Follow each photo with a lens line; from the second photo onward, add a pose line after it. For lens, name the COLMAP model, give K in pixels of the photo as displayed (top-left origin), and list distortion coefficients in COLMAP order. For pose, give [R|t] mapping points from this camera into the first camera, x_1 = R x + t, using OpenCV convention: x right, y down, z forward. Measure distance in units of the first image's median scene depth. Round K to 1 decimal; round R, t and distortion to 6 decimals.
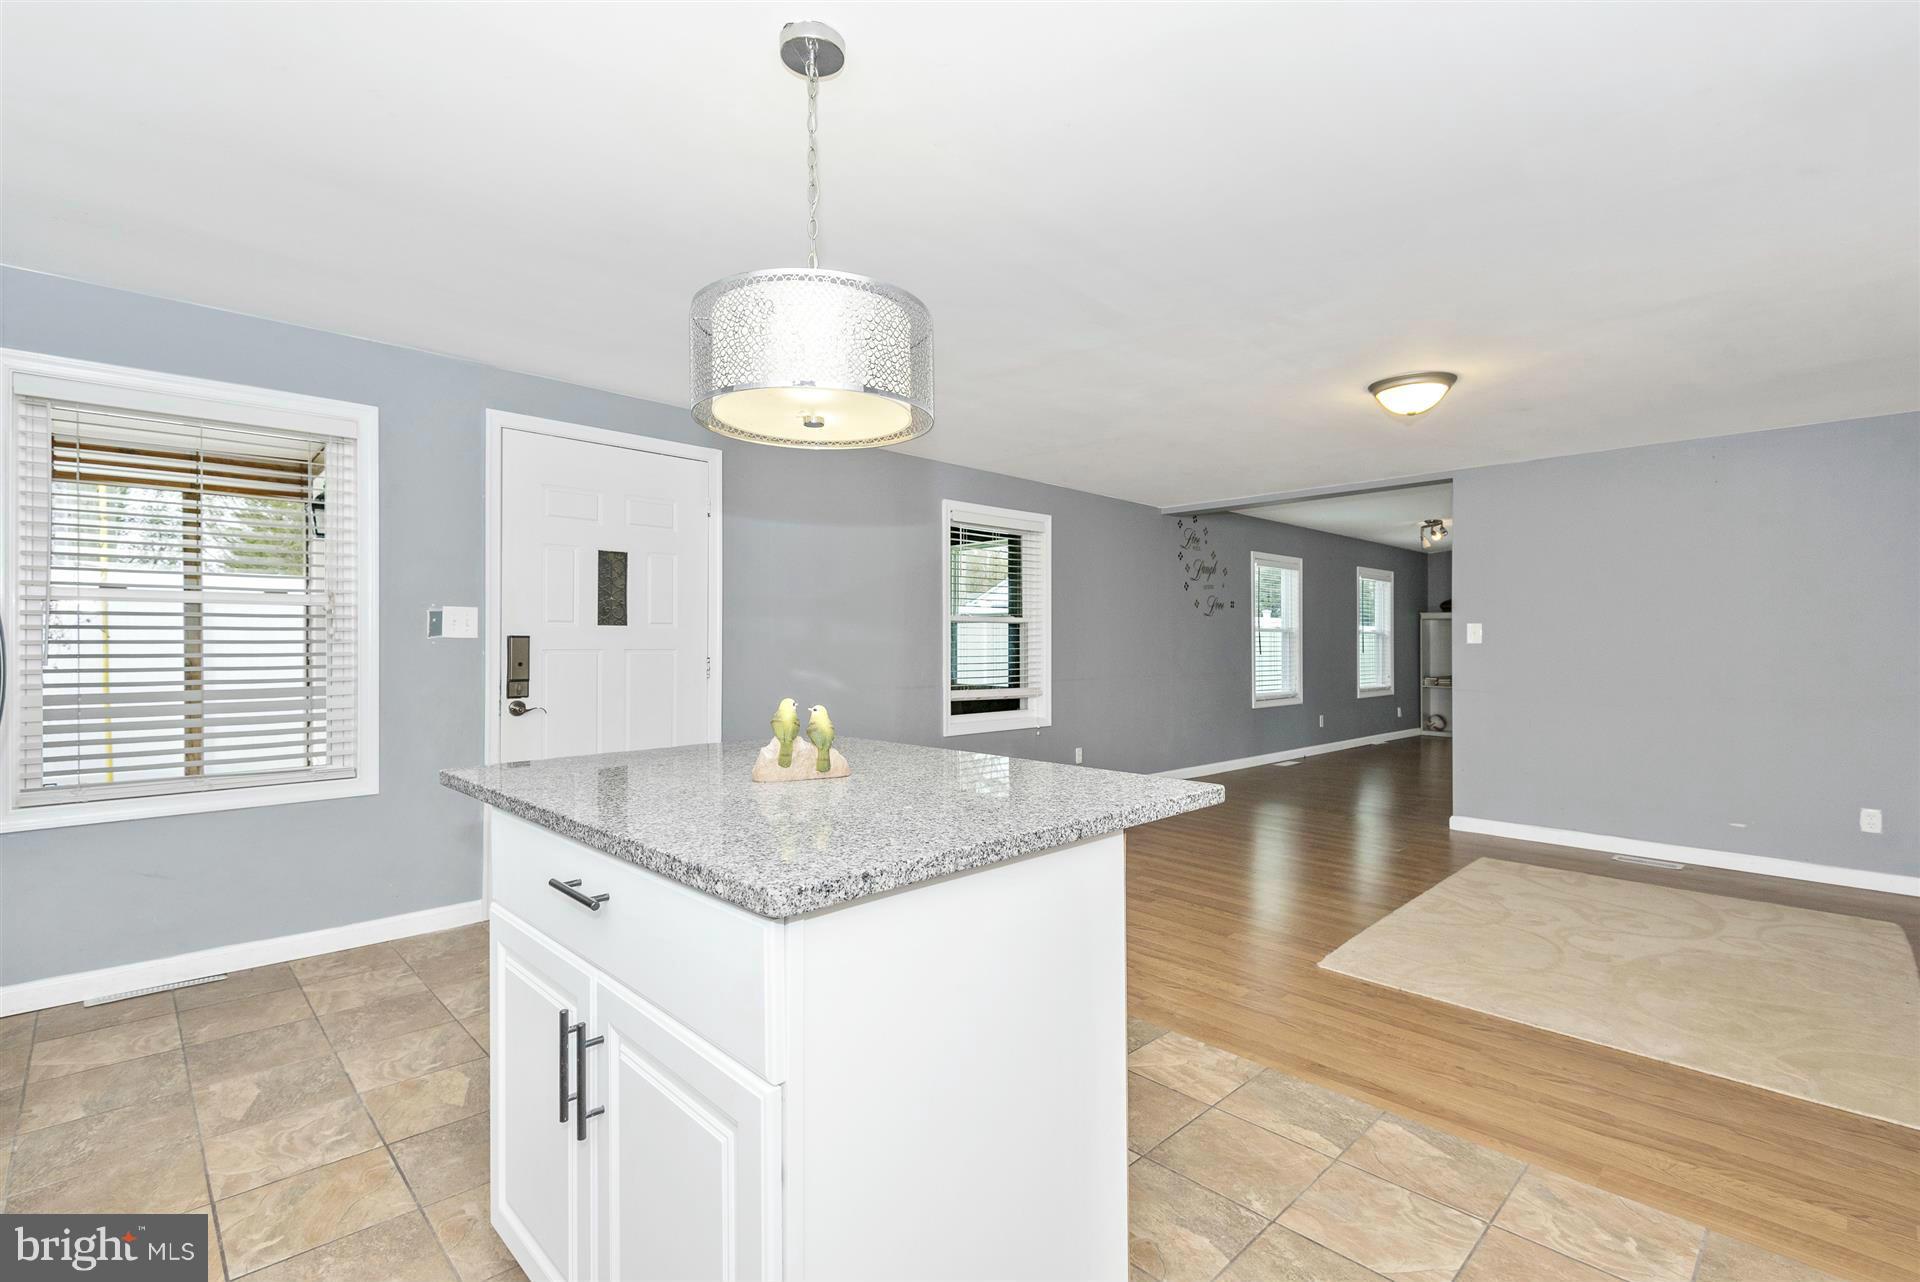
lens RADIAL K [[872.0, 0, 952.7], [0, 872.0, 645.2], [0, 0, 1]] dist [0.002279, -0.000422]
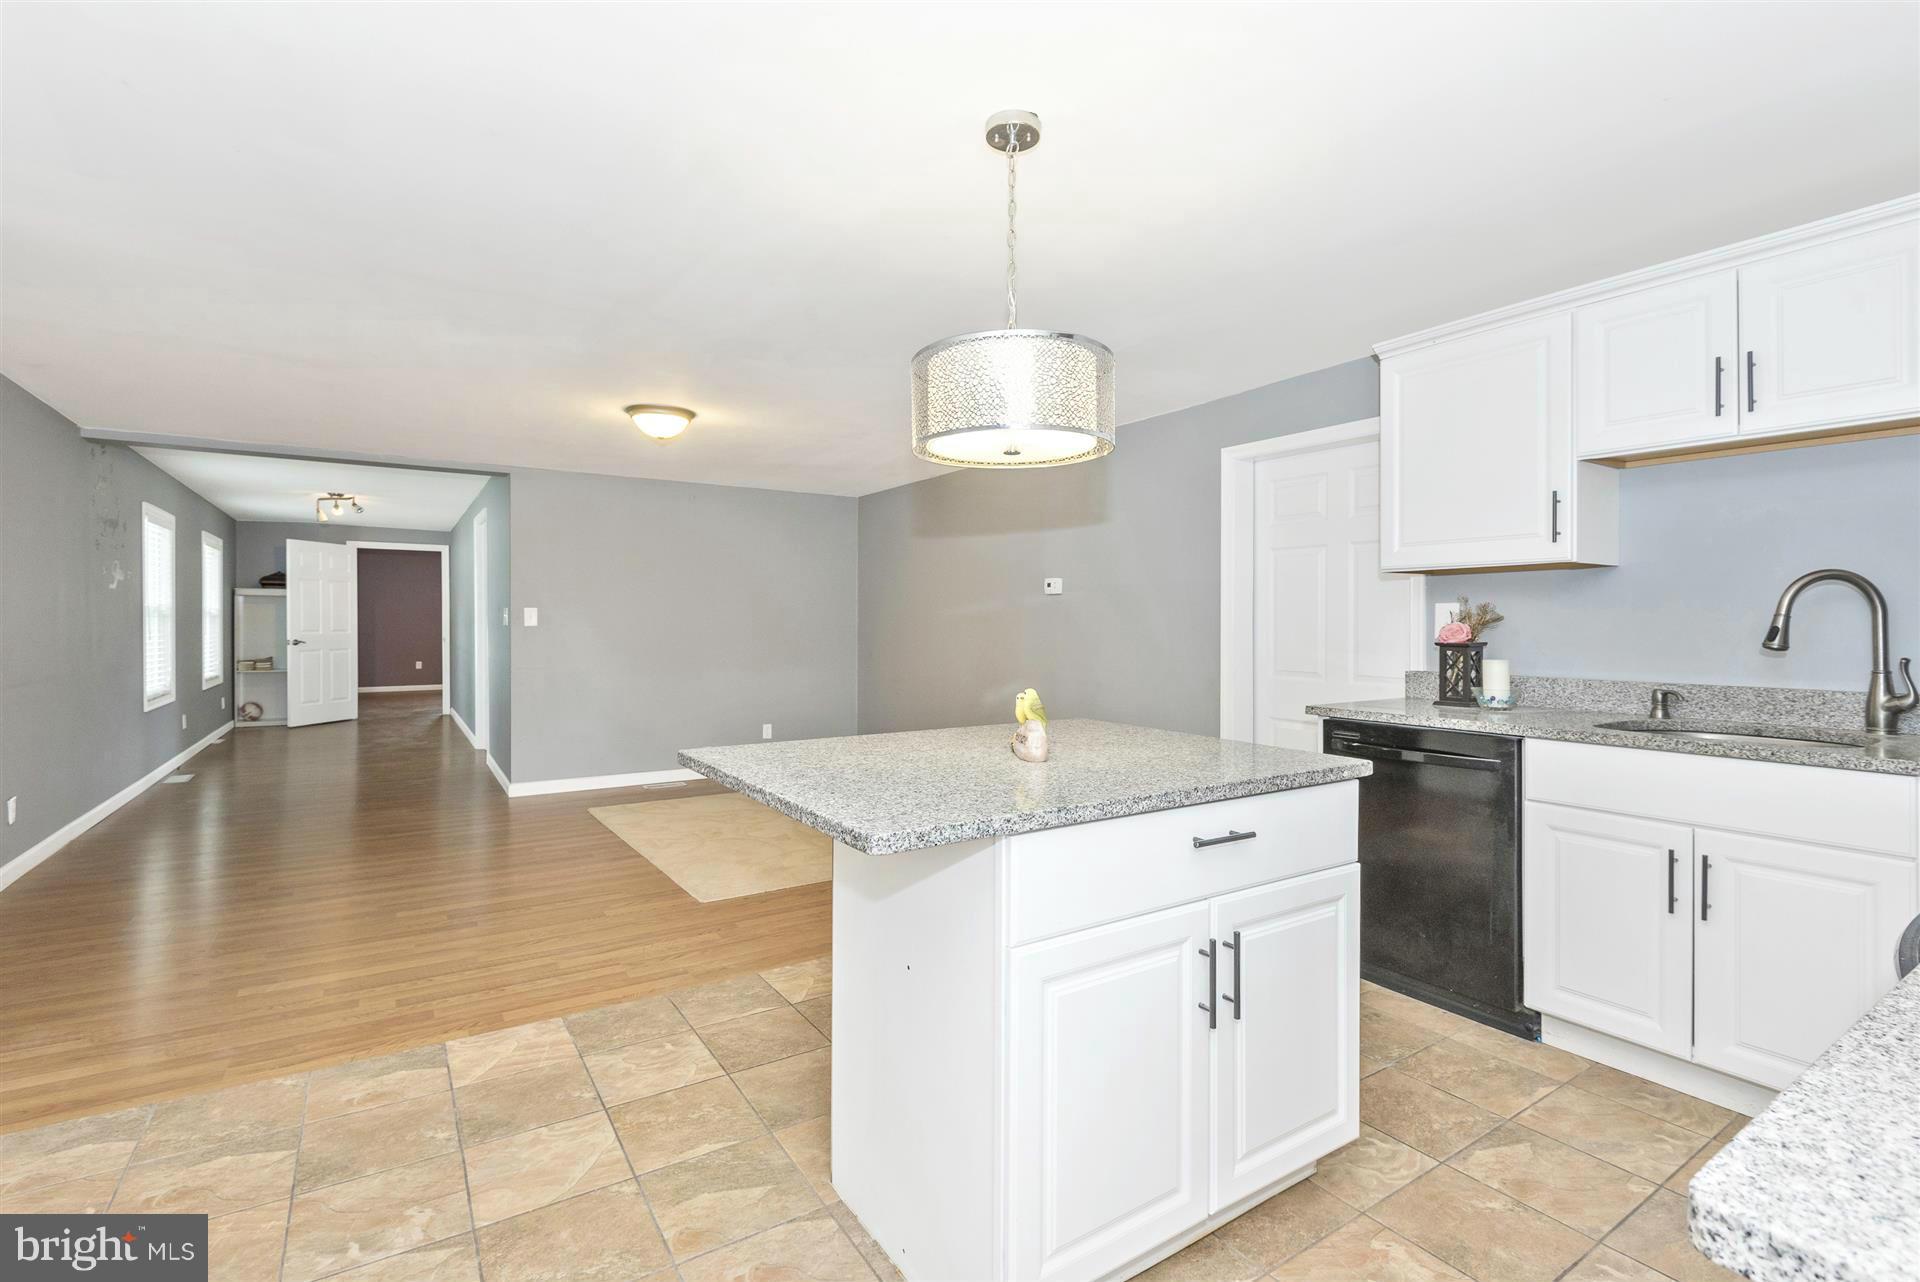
lens RADIAL K [[871.0, 0, 960.1], [0, 871.0, 620.8], [0, 0, 1]] dist [0.022097, -0.015095]
pose [[0.188439, 0.001330, 0.982084, -0.641697], [0.000254, 0.999999, -0.001403, -0.010840], [-0.982085, 0.000514, 0.188438, 0.414079]]
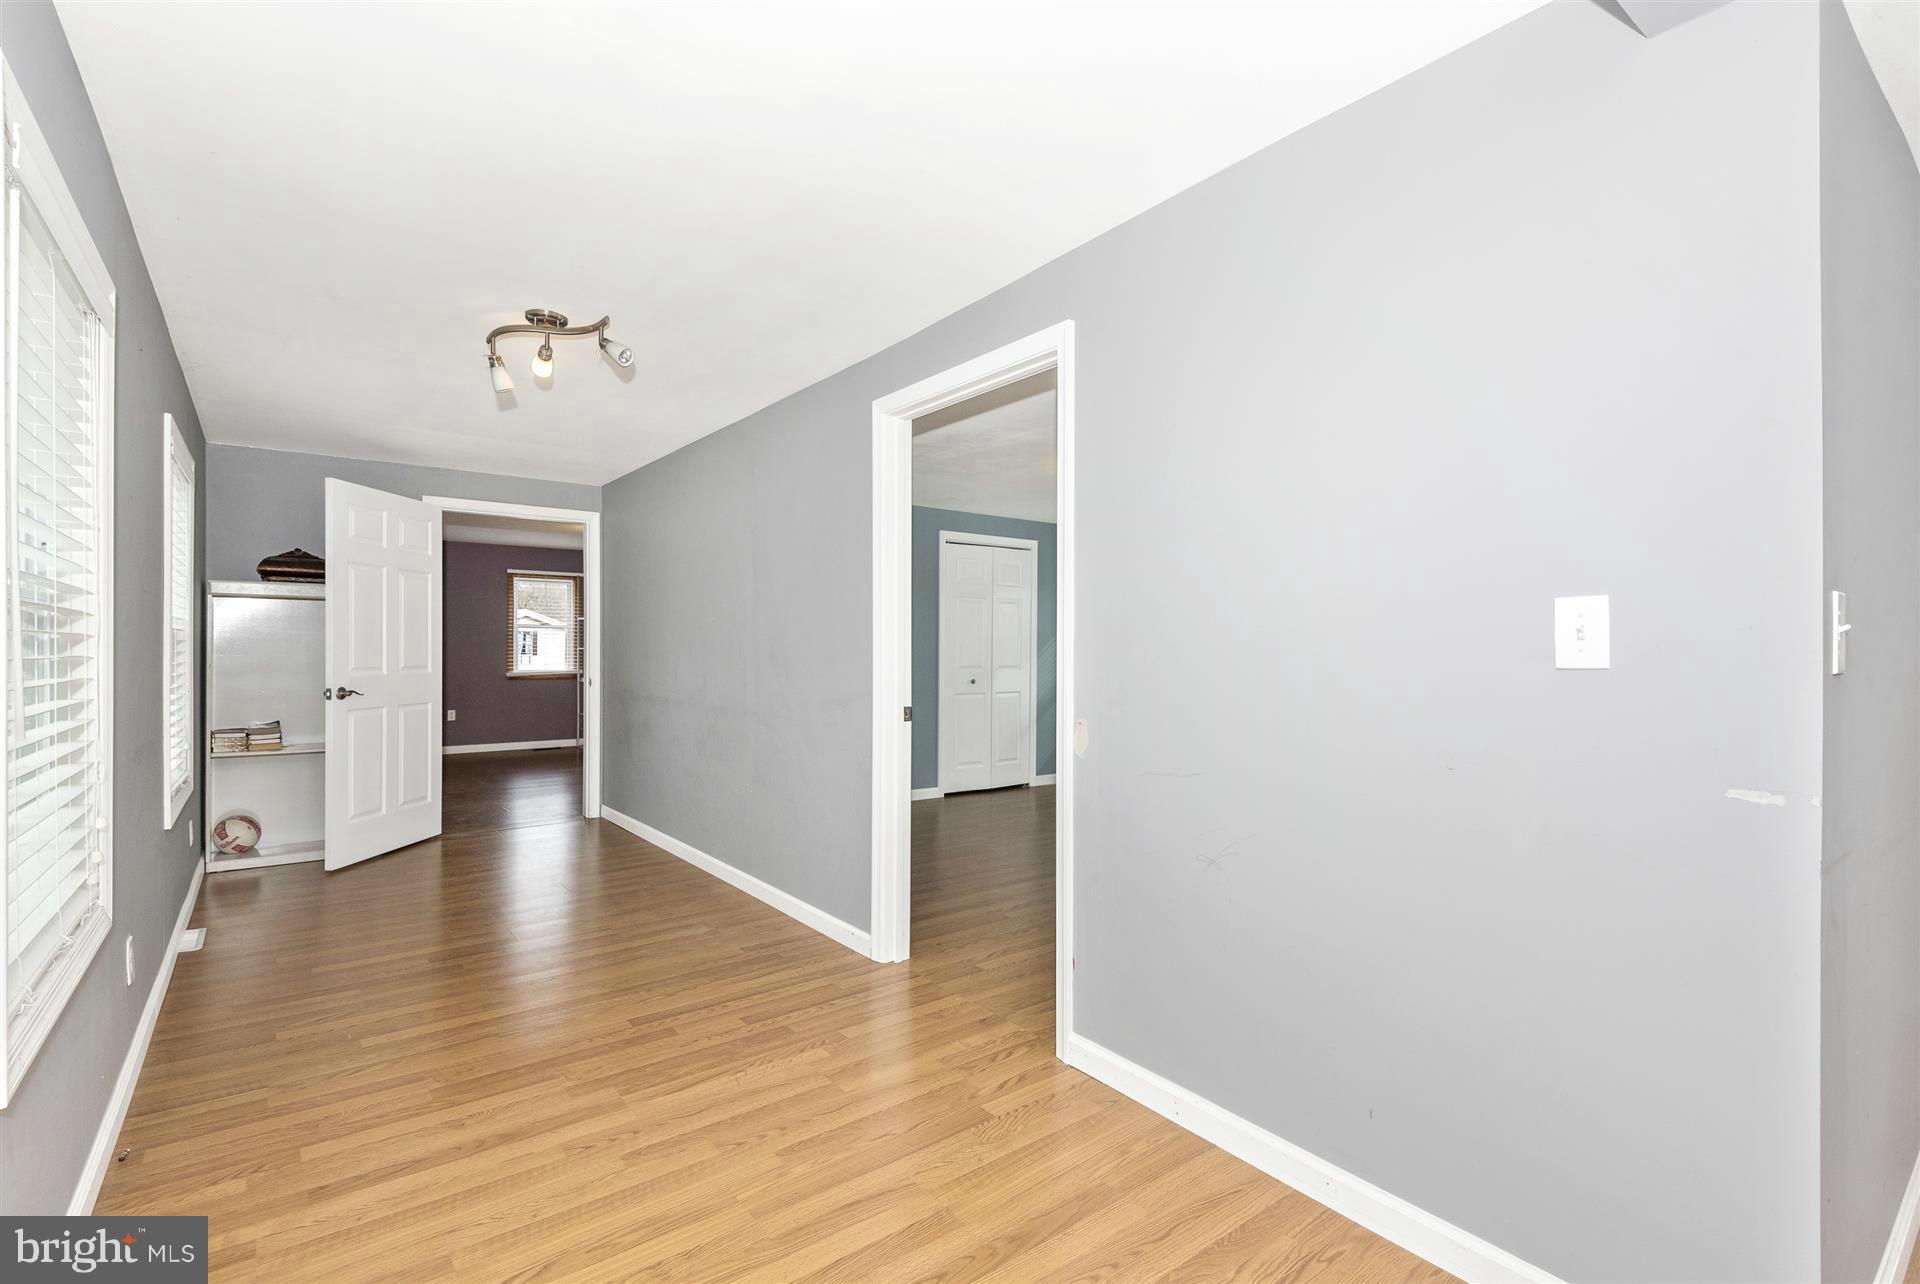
lens RADIAL K [[866.9, 0, 995.9], [0, 866.9, 662.0], [0, 0, 1]] dist [0.028105, -0.014654]
pose [[0.086858, -0.015213, 0.996105, 0.519651], [0.001795, 0.999884, 0.015114, -0.013804], [-0.996219, 0.000476, 0.086876, 1.996361]]
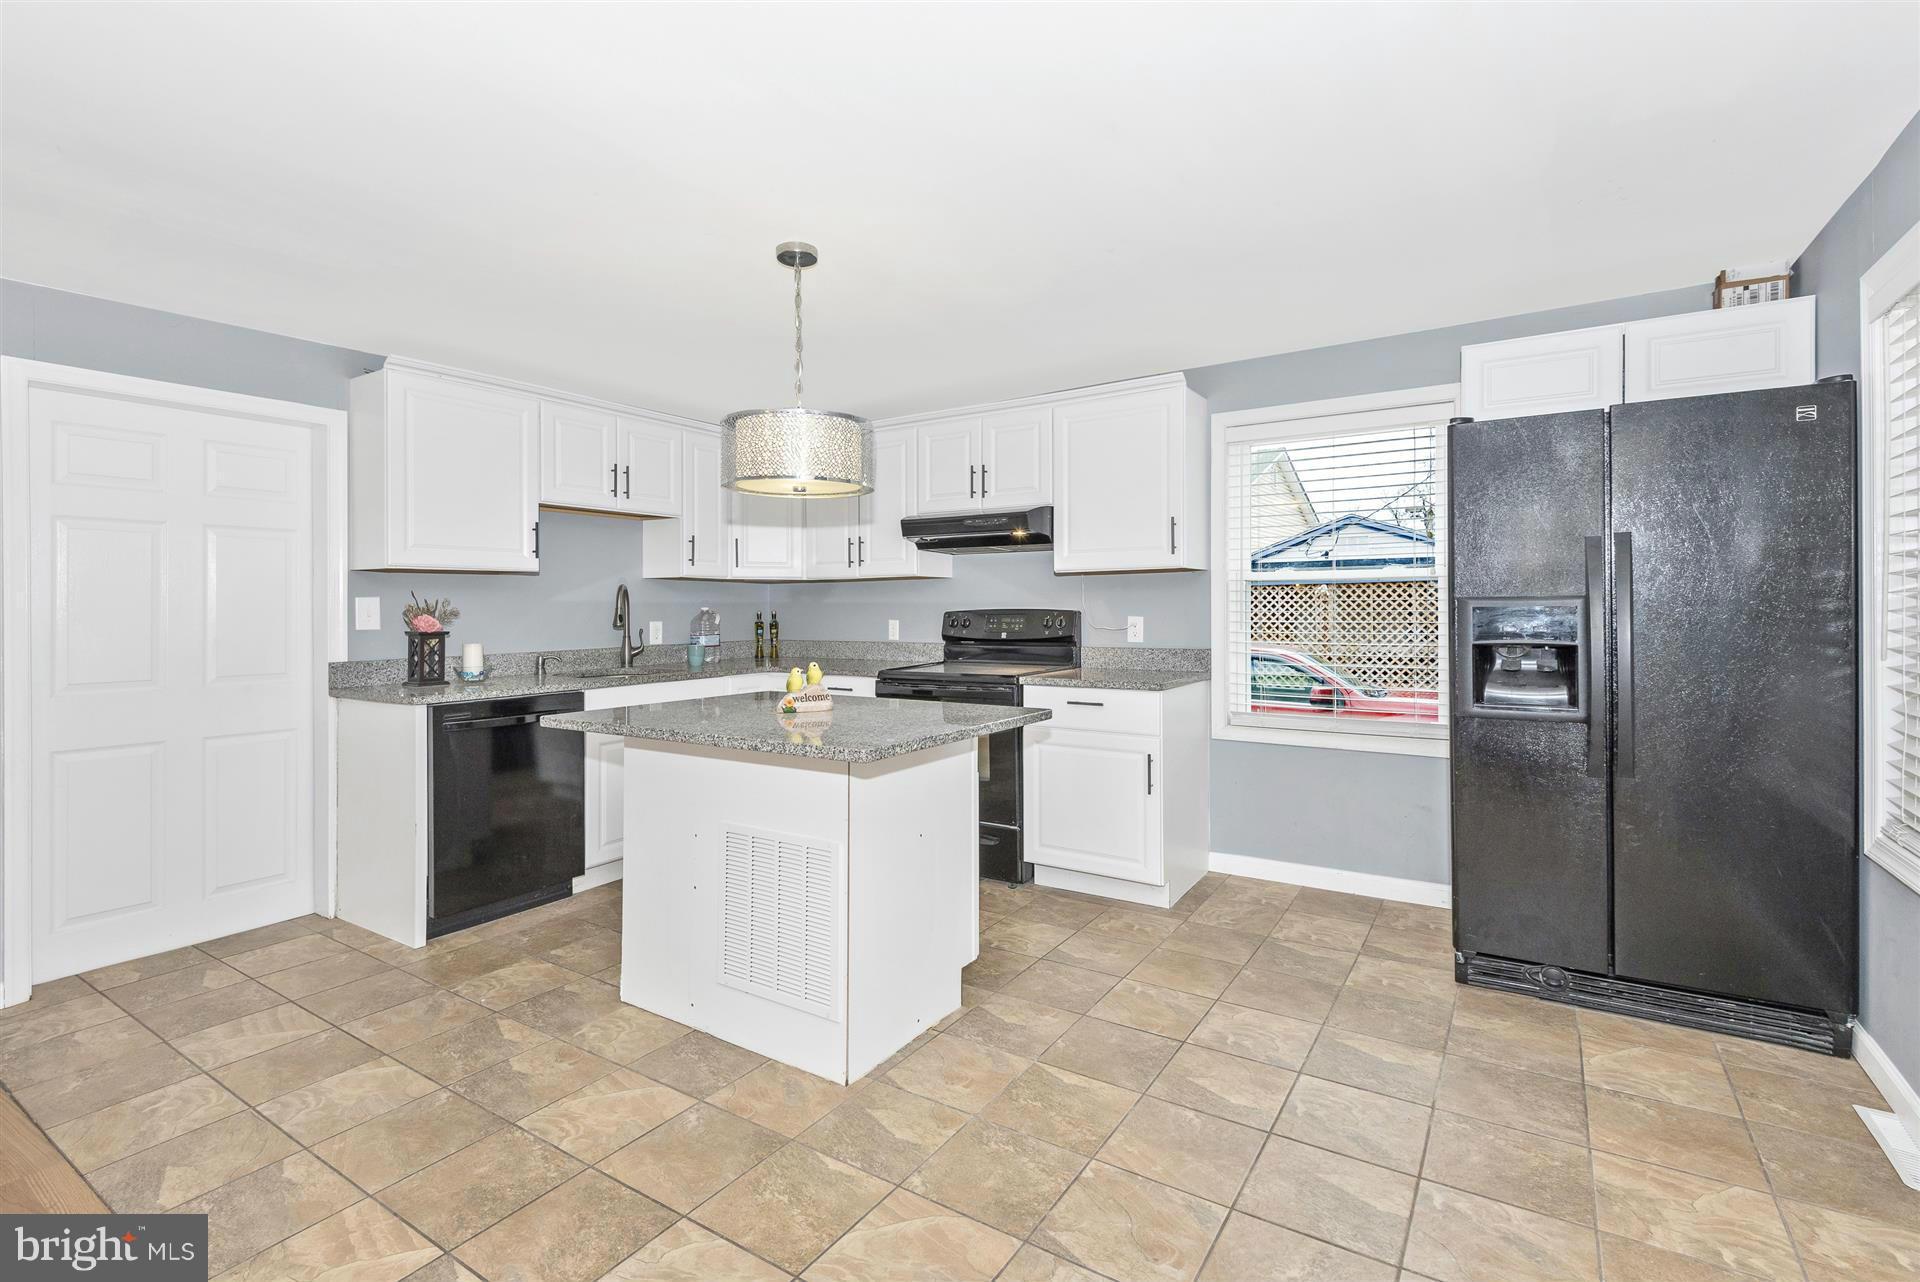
lens RADIAL K [[881.7, 0, 942.1], [0, 881.7, 605.8], [0, 0, 1]] dist [0.027899, -0.016580]
pose [[-0.978365, 0.003541, -0.206856, -0.040261], [0.003027, 0.999991, 0.002801, -0.022269], [0.206865, 0.002114, -0.978367, 1.277866]]
